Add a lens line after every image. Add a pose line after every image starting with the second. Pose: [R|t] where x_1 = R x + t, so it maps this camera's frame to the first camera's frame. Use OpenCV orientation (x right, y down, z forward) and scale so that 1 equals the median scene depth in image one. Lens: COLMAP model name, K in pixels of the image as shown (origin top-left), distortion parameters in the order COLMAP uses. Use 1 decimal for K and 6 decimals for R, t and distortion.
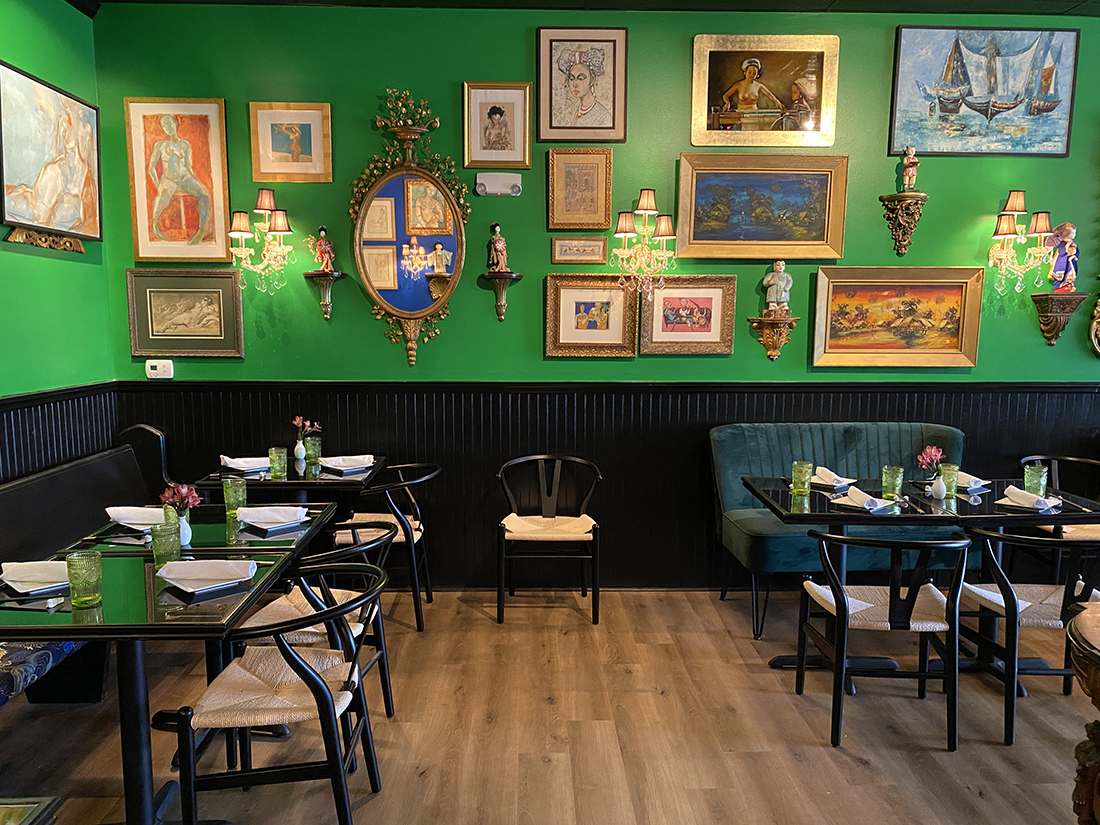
lens RADIAL K [[913.9, 0, 550.0], [0, 913.9, 412.5], [0, 0, 1]] dist [0.012070, -0.012693]
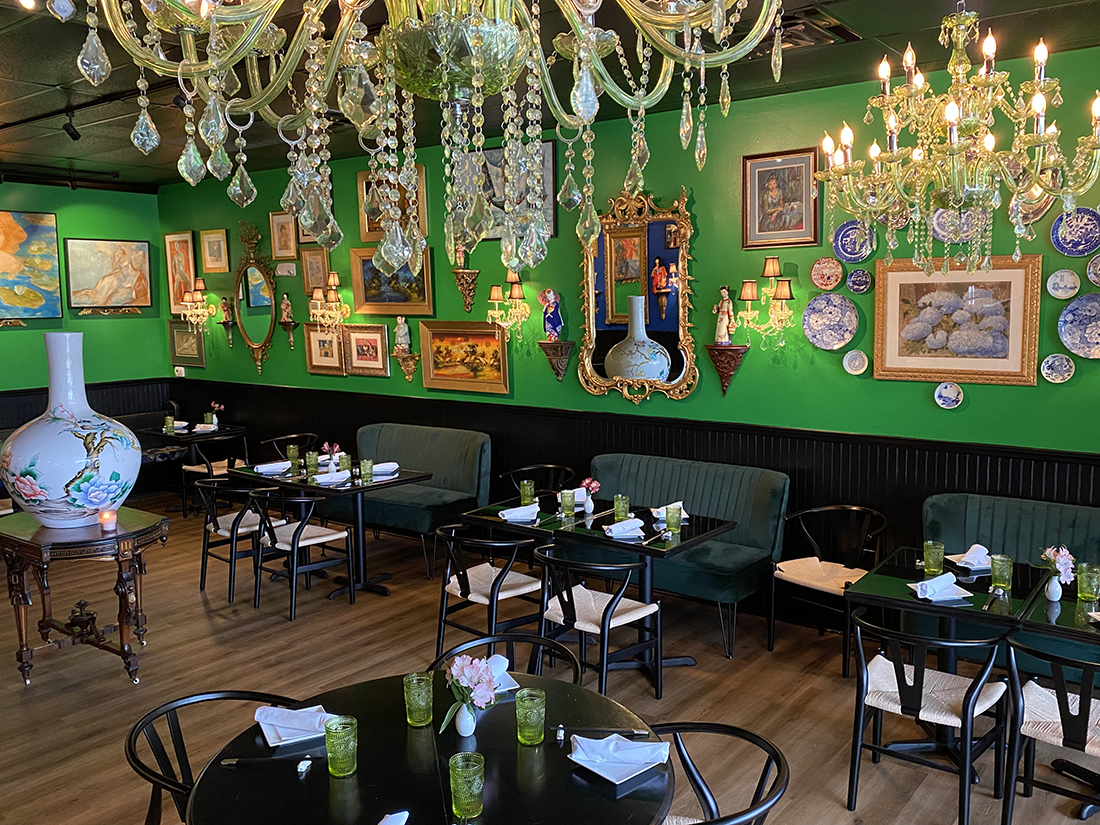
lens RADIAL K [[913.9, 0, 550.0], [0, 913.9, 412.5], [0, 0, 1]] dist [0.012070, -0.012693]
pose [[0.777478, 0.071405, -0.624843, 1.386516], [-0.043893, 0.997272, 0.059350, -0.107609], [0.627376, -0.018718, 0.778491, -0.019385]]
